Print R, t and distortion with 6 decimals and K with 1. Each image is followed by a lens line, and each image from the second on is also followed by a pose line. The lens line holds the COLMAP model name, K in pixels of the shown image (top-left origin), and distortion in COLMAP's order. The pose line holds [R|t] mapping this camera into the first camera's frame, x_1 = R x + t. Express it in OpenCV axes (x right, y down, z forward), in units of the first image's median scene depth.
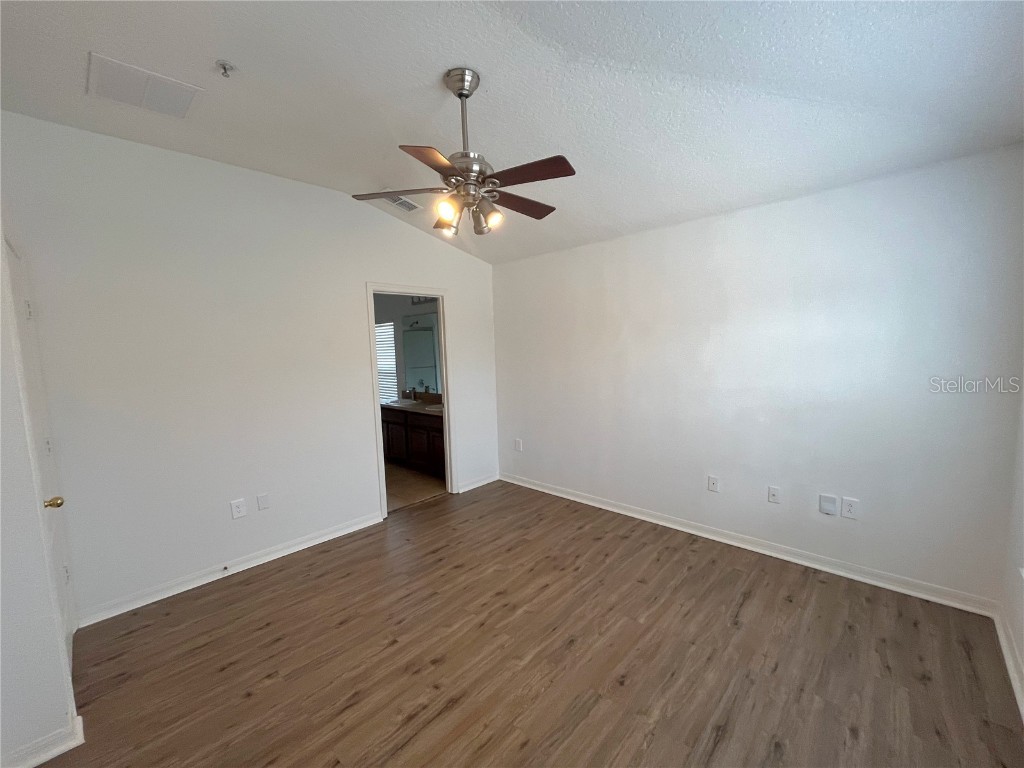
lens RADIAL K [[413.8, 0, 509.2], [0, 413.8, 387.9], [0, 0, 1]] dist [-0.002468, -0.000585]
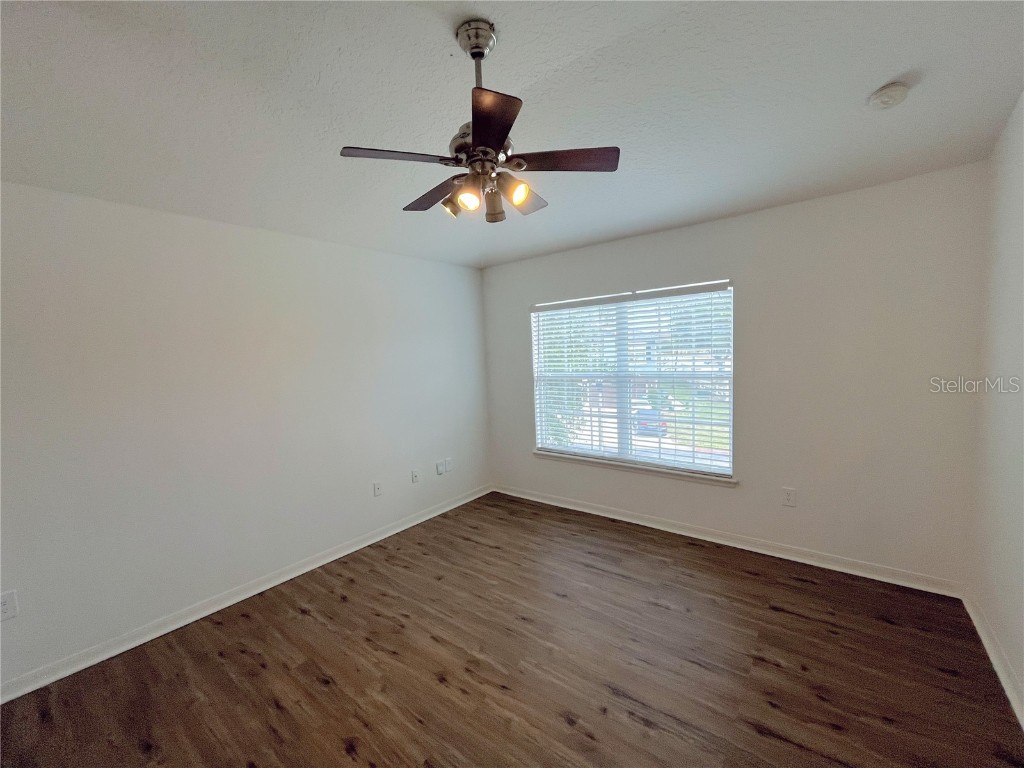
lens RADIAL K [[413.8, 0, 509.2], [0, 413.8, 387.9], [0, 0, 1]] dist [-0.002468, -0.000585]
pose [[-0.082103, -0.050307, 0.995353, -0.793916], [0.146311, 0.987296, 0.061969, -0.066326], [-0.985826, 0.150719, -0.073700, 0.881890]]
